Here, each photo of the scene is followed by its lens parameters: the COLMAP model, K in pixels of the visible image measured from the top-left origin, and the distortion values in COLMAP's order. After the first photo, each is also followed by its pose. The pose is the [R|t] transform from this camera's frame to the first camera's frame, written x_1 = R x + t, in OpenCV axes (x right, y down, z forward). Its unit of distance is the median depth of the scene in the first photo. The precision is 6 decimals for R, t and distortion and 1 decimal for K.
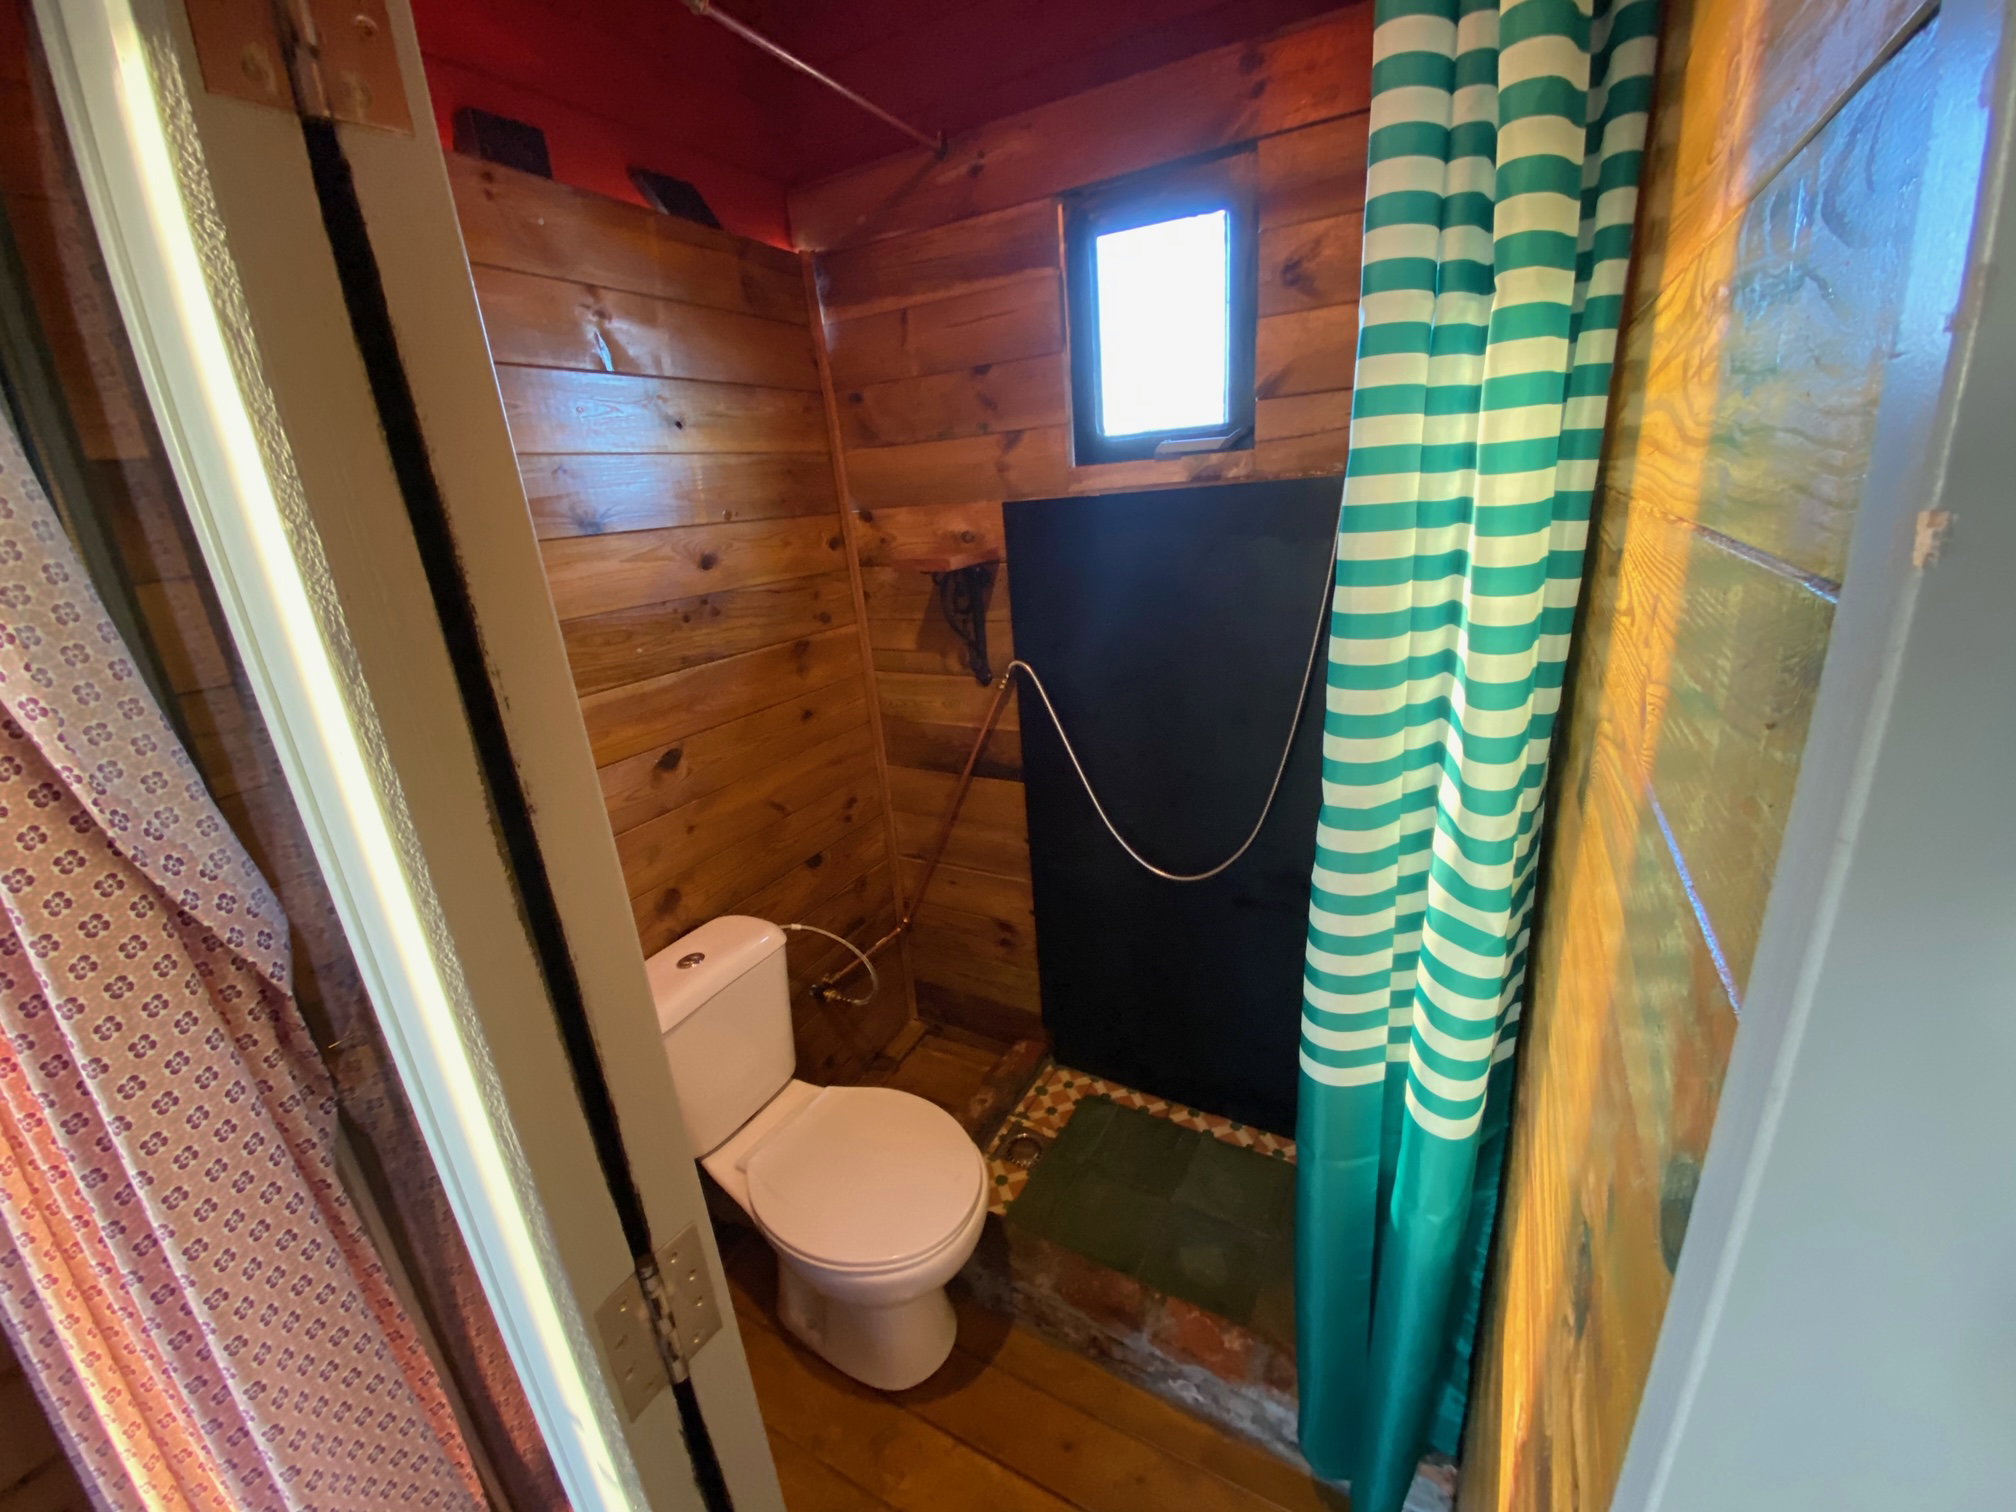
lens RADIAL K [[829.7, 0, 1023.2], [0, 829.7, 758.4], [0, 0, 1]] dist [-0.000728, -0.013002]
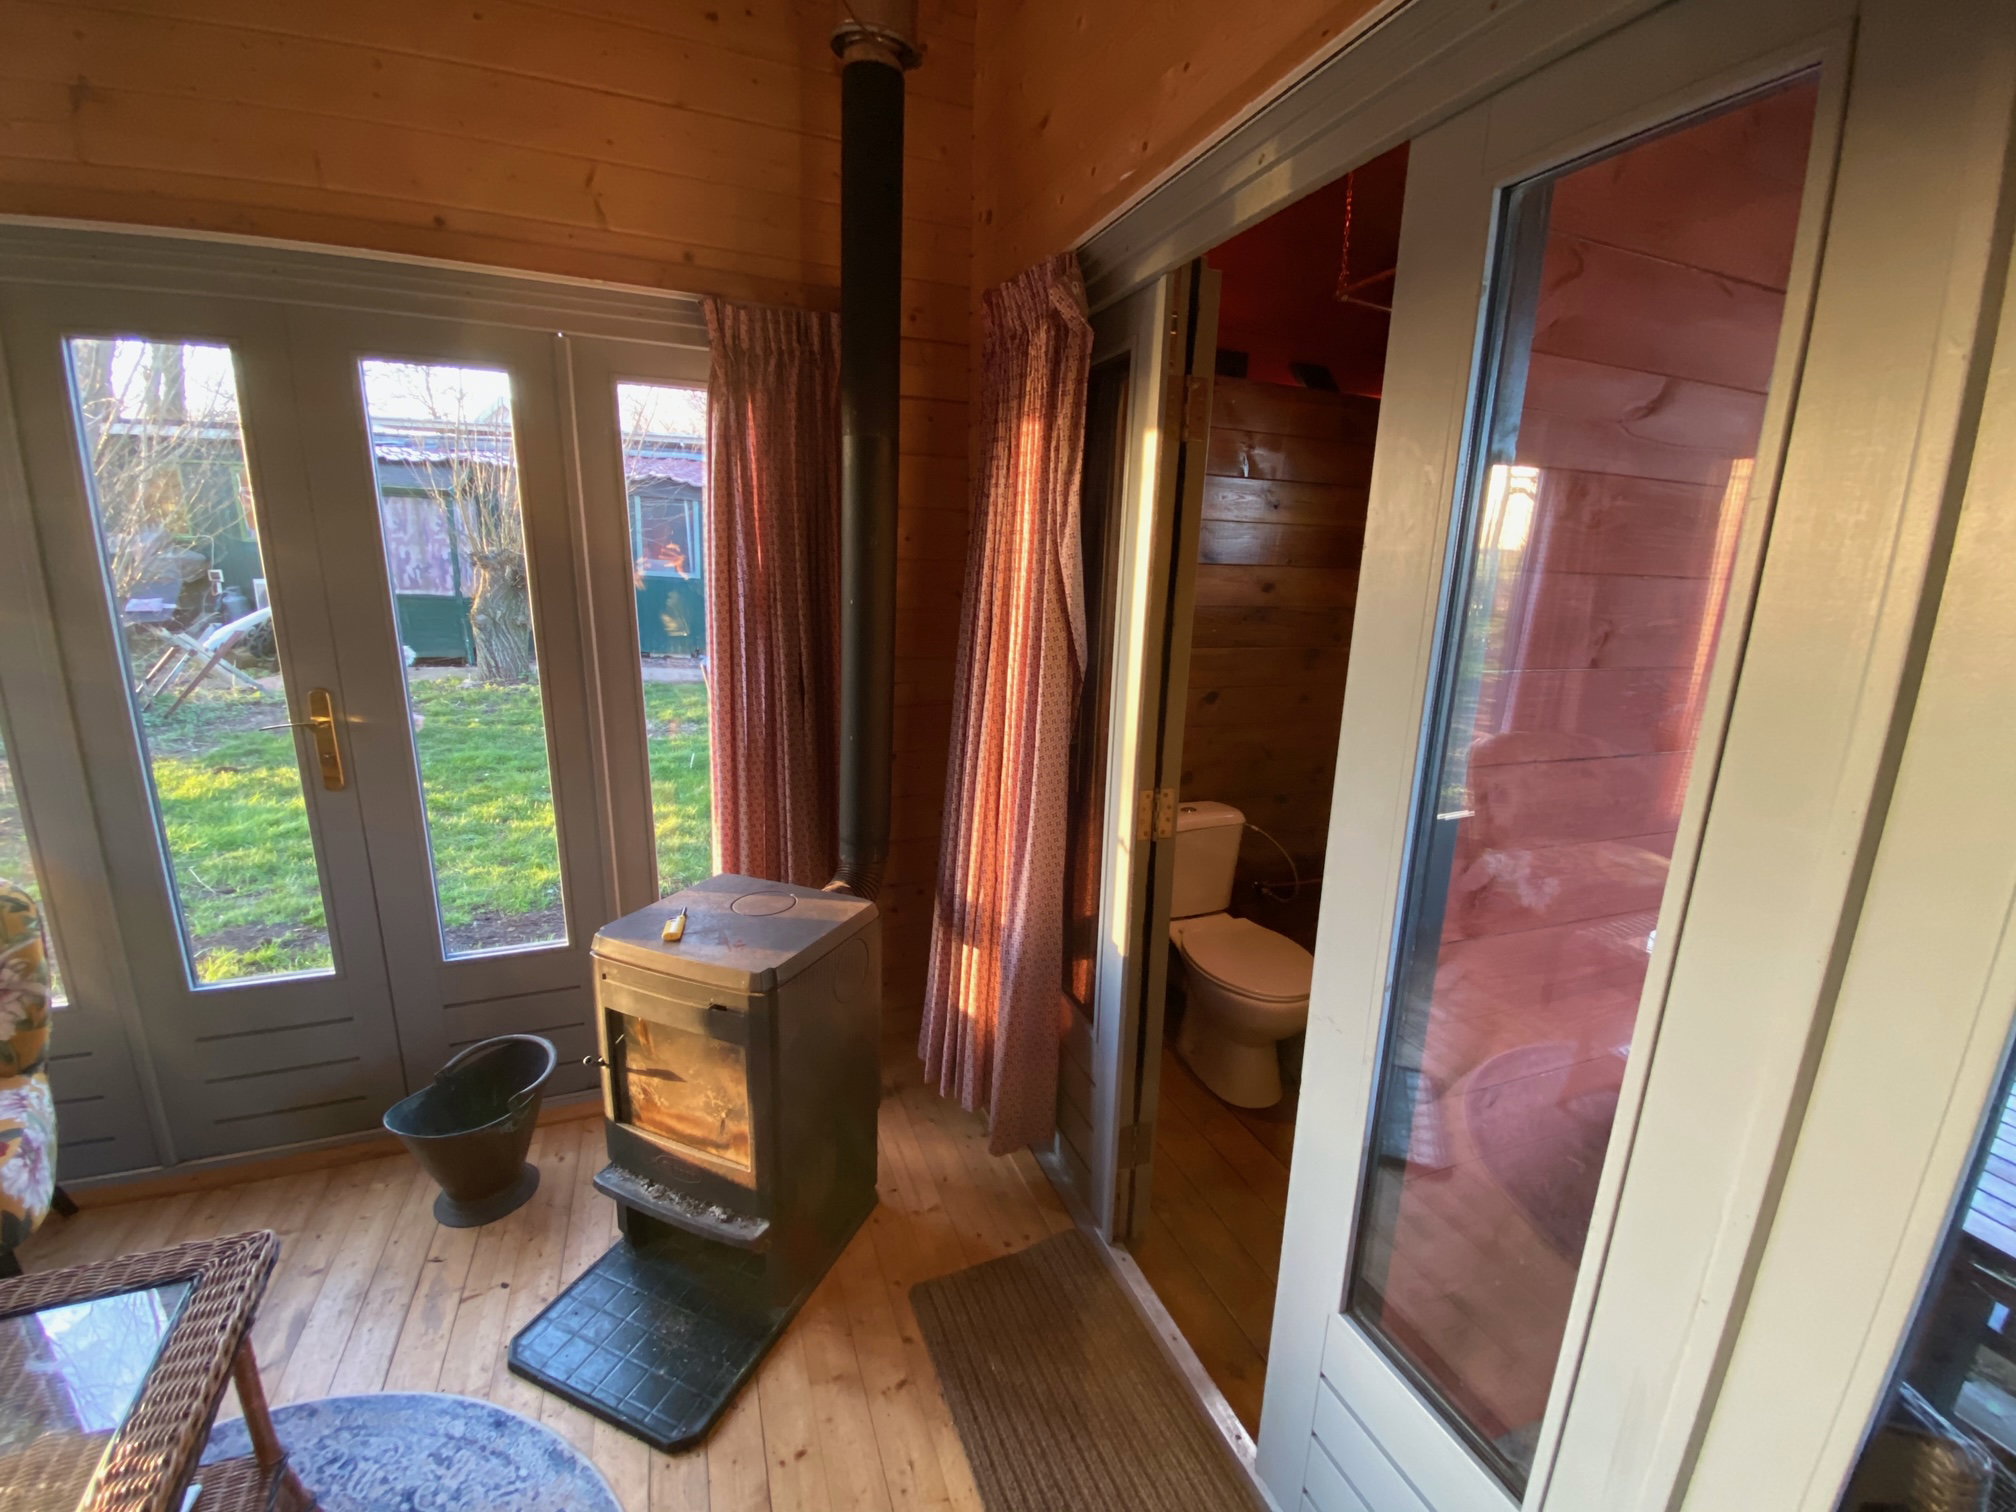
lens RADIAL K [[811.6, 0, 1002.7], [0, 811.6, 755.0], [0, 0, 1]] dist [0.009492, -0.012056]
pose [[0.756619, 0.248556, -0.604770, 0.318700], [-0.290005, 0.956545, 0.030312, 0.210985], [0.586024, 0.152452, 0.795823, -0.622405]]
